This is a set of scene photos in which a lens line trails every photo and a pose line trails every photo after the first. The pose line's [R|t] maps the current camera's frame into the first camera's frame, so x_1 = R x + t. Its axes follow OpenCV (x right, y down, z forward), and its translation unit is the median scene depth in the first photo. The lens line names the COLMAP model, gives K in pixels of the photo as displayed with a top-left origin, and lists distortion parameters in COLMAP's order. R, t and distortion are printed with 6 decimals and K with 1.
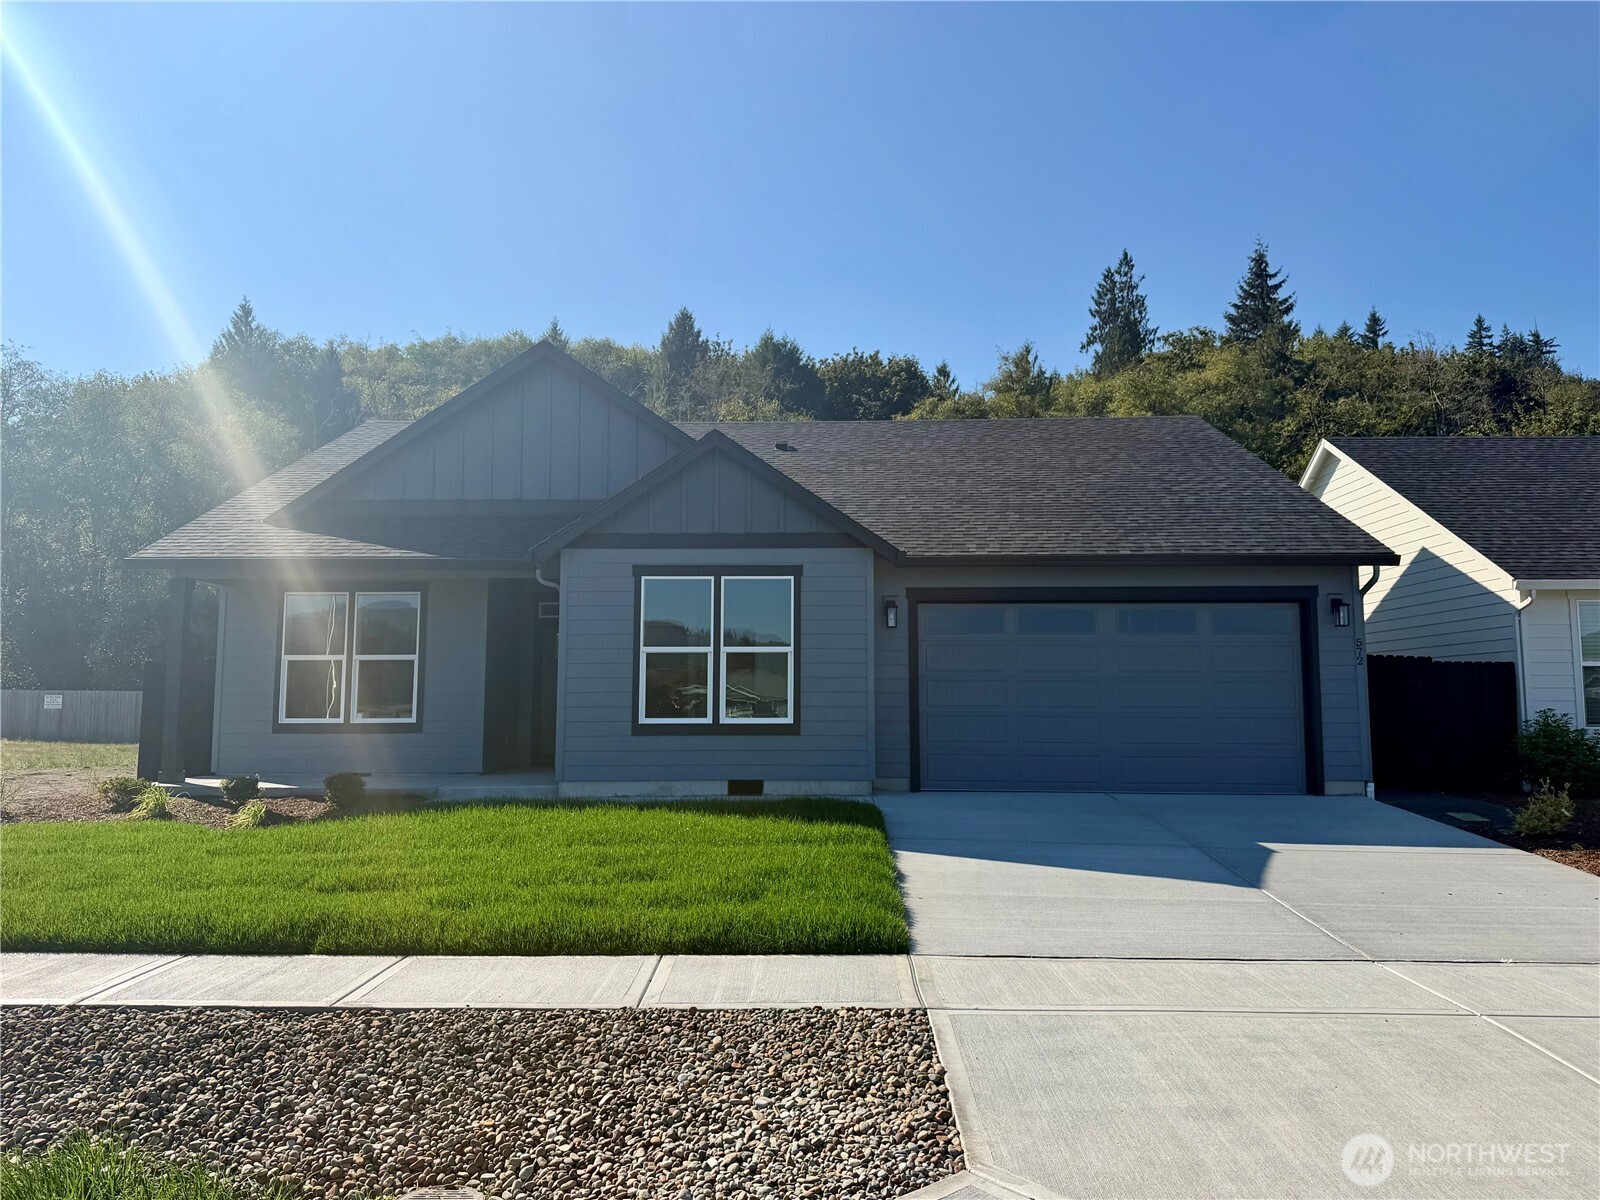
lens RADIAL K [[1139.3, 0, 799.6], [0, 1139.3, 586.9], [0, 0, 1]] dist [0.068586, -0.030022]
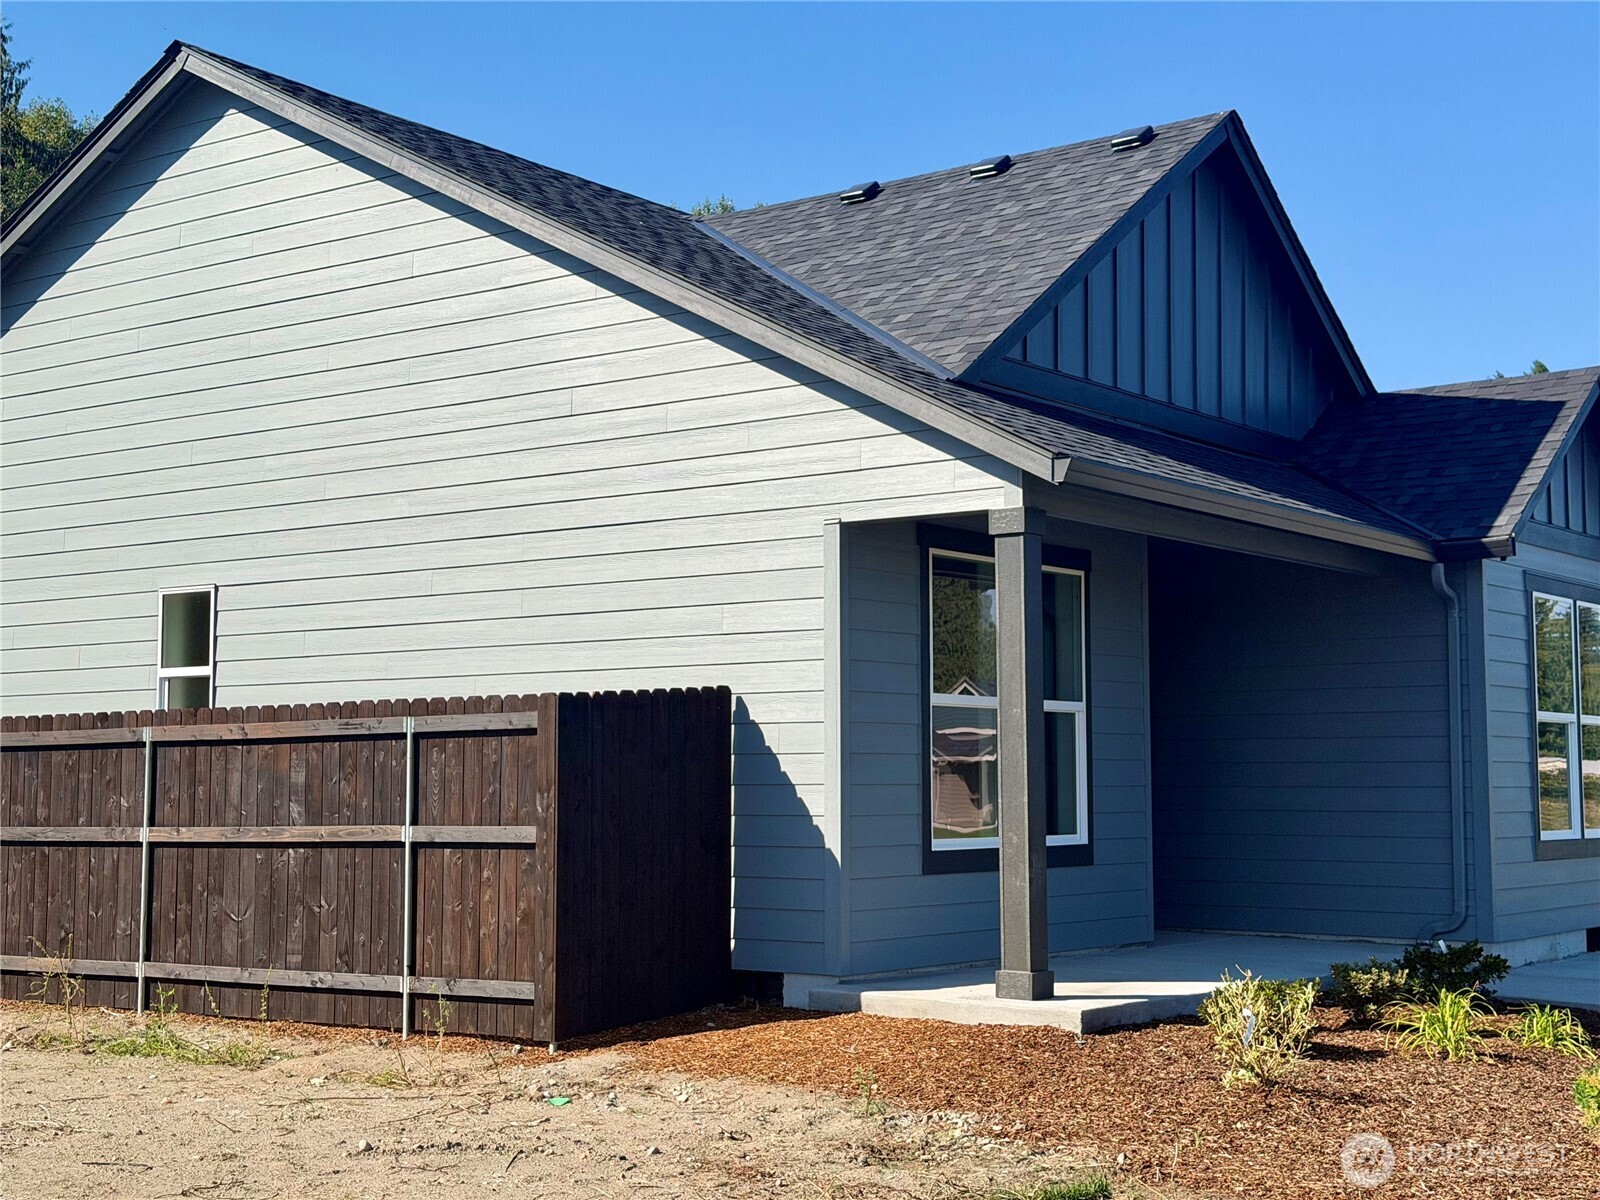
lens RADIAL K [[2262.1, 0, 794.7], [0, 2262.1, 597.2], [0, 0, 1]] dist [0.082374, 0.000000]
pose [[0.584581, 0.067230, 0.808545, -0.832392], [-0.079531, 0.996510, -0.025358, 0.035810], [-0.807428, -0.049481, 0.587887, 0.420632]]
